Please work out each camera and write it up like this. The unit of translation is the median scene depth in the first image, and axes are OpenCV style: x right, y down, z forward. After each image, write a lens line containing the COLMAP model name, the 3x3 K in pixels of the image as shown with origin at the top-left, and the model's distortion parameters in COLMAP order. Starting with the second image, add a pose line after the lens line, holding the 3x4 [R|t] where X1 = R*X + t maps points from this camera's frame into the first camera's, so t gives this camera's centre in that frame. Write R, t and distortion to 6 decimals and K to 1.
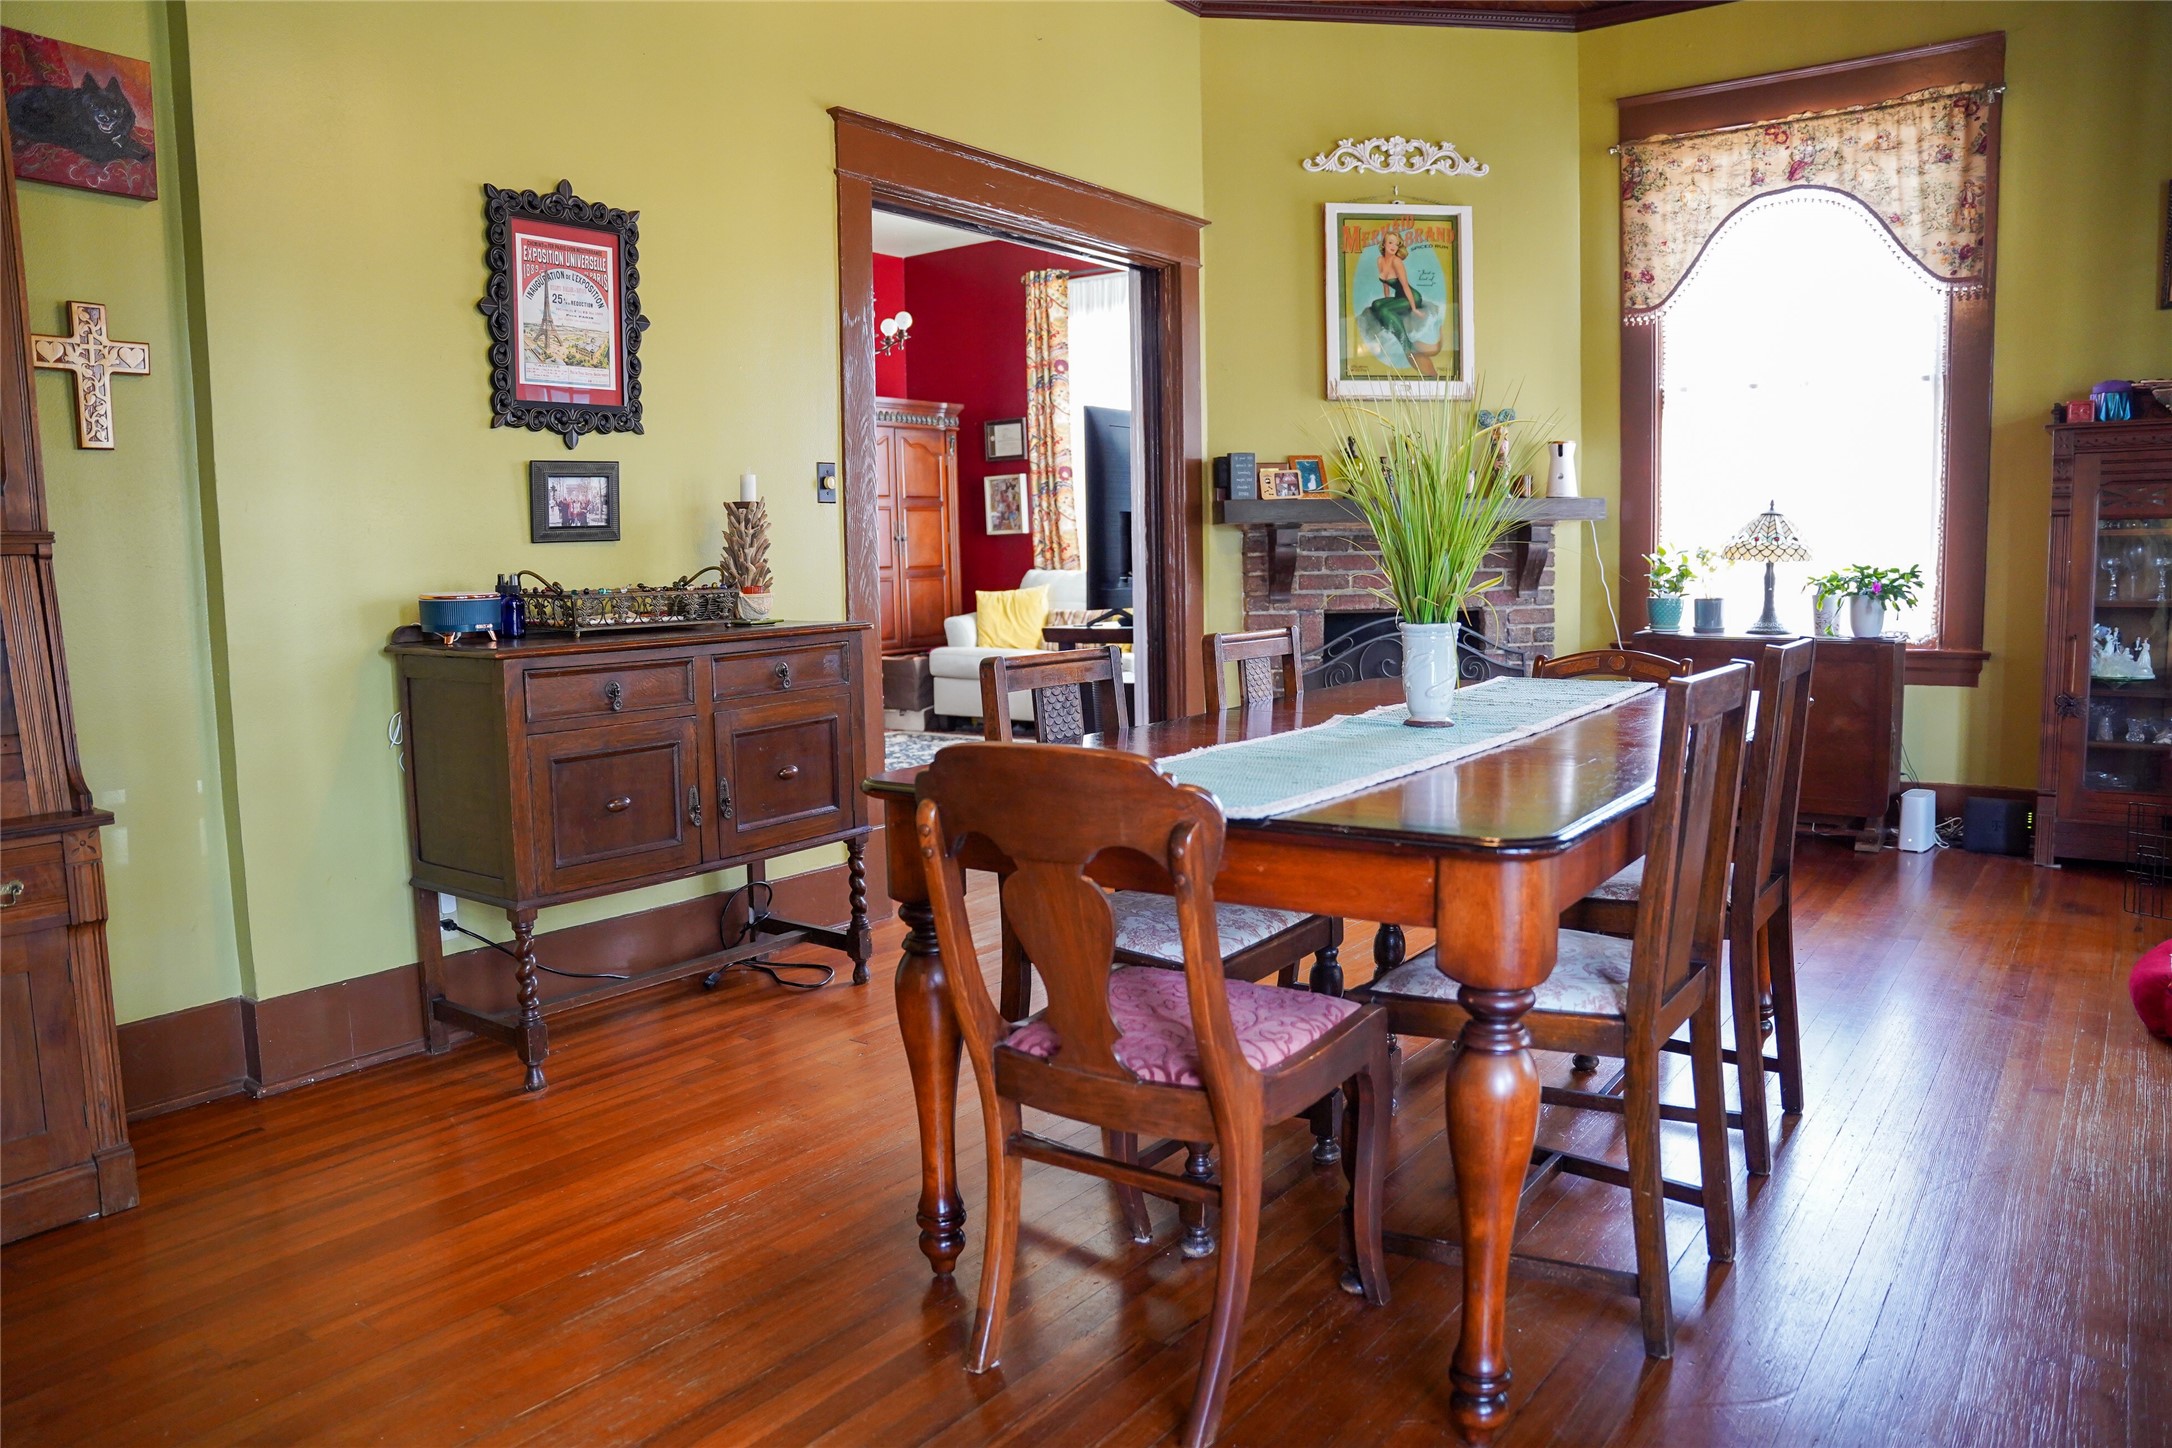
lens RADIAL K [[1561.5, 0, 1075.2], [0, 1561.5, 731.2], [0, 0, 1]] dist [-0.168765, 0.125464]
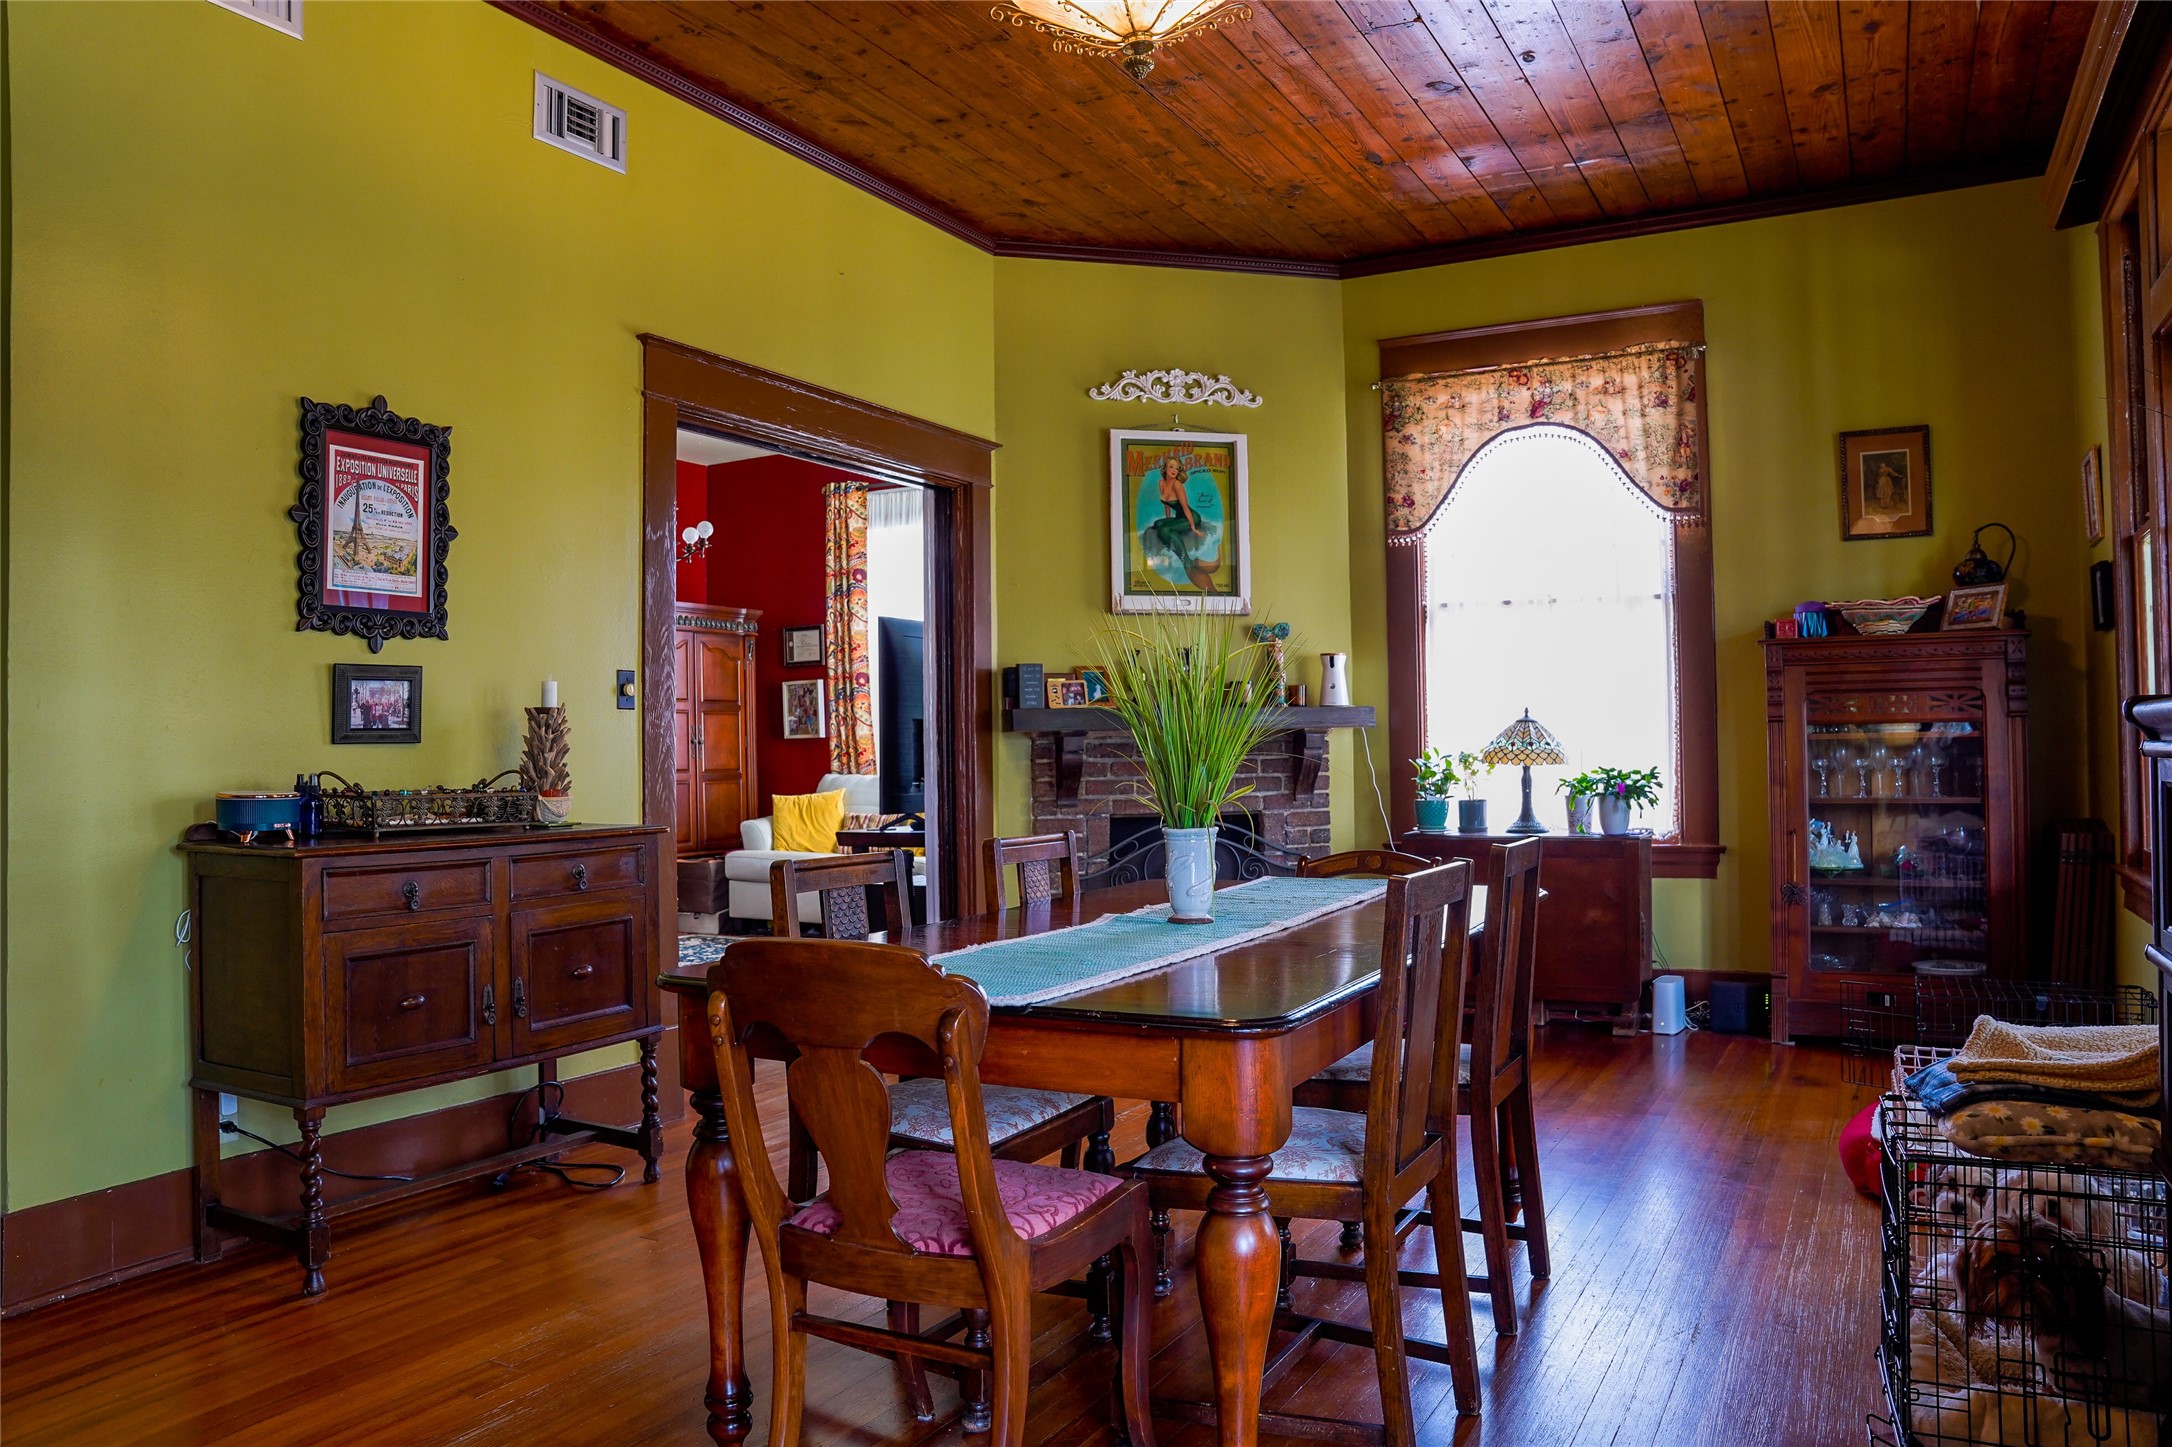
lens RADIAL K [[1561.5, 0, 1089.1], [0, 1561.5, 716.4], [0, 0, 1]] dist [-0.168765, 0.125464]
pose [[0.990604, 0.008896, 0.136472, 0.003773], [0.010178, 0.990320, -0.138432, 0.001620], [-0.136383, 0.138521, 0.980924, -0.032046]]
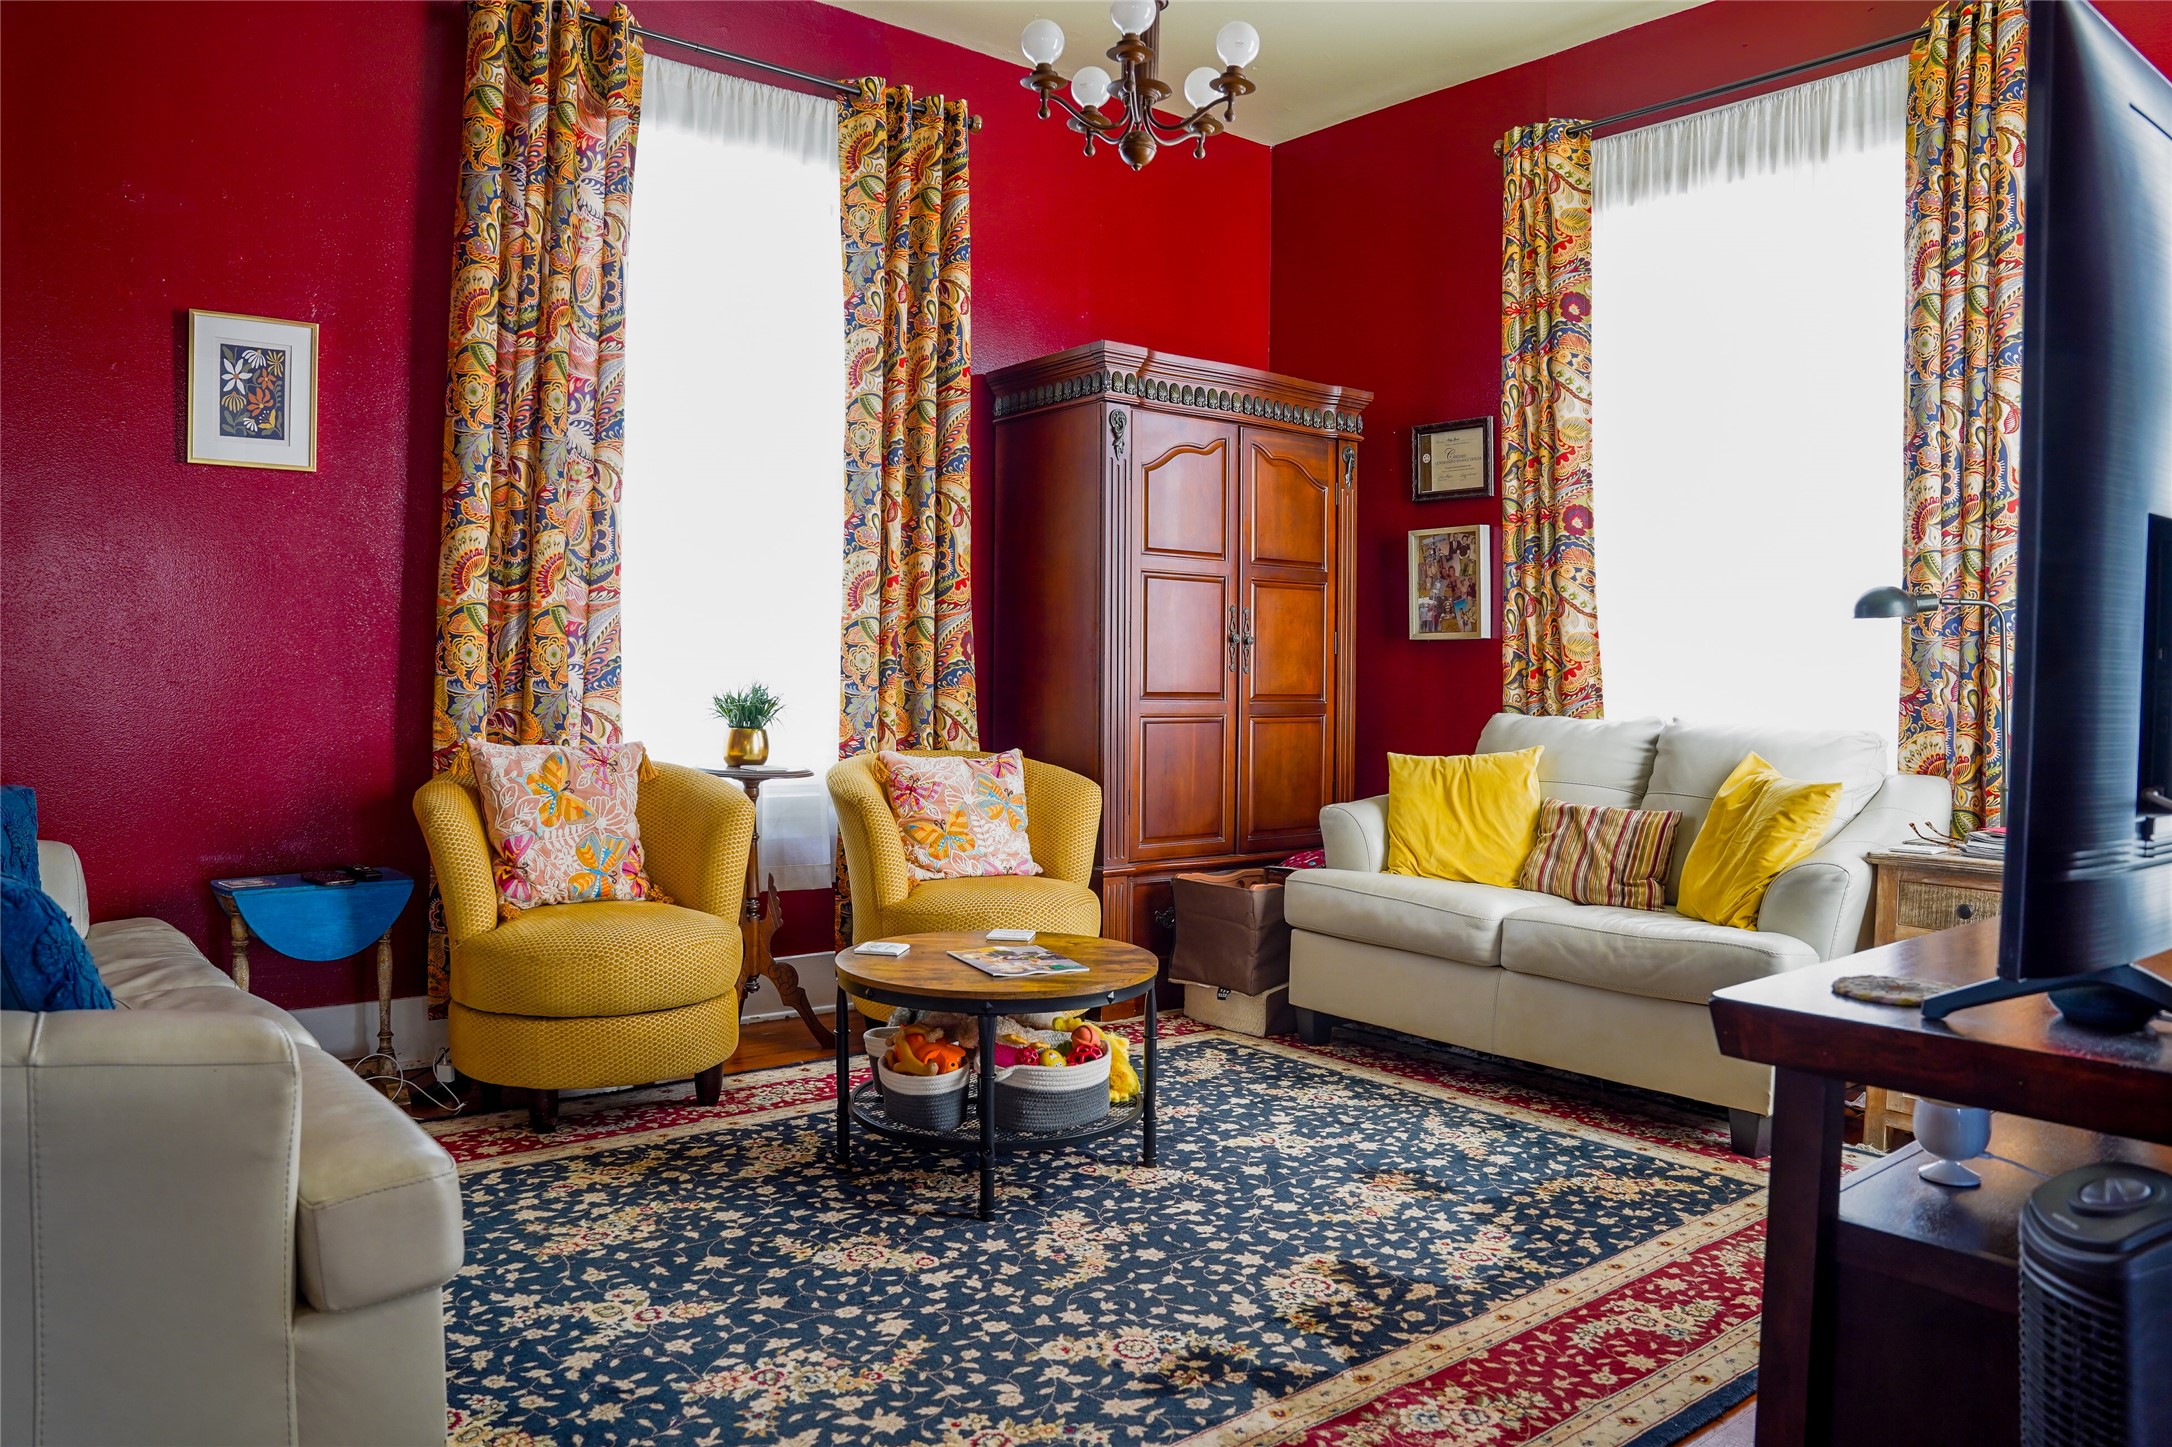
lens RADIAL K [[1561.5, 0, 1080.0], [0, 1561.5, 710.3], [0, 0, 1]] dist [-0.168765, 0.125464]
pose [[0.970162, 0.041900, -0.238809, -0.075744], [-0.062090, 0.995045, -0.077656, -0.108242], [0.234372, 0.090166, 0.967957, 0.924392]]
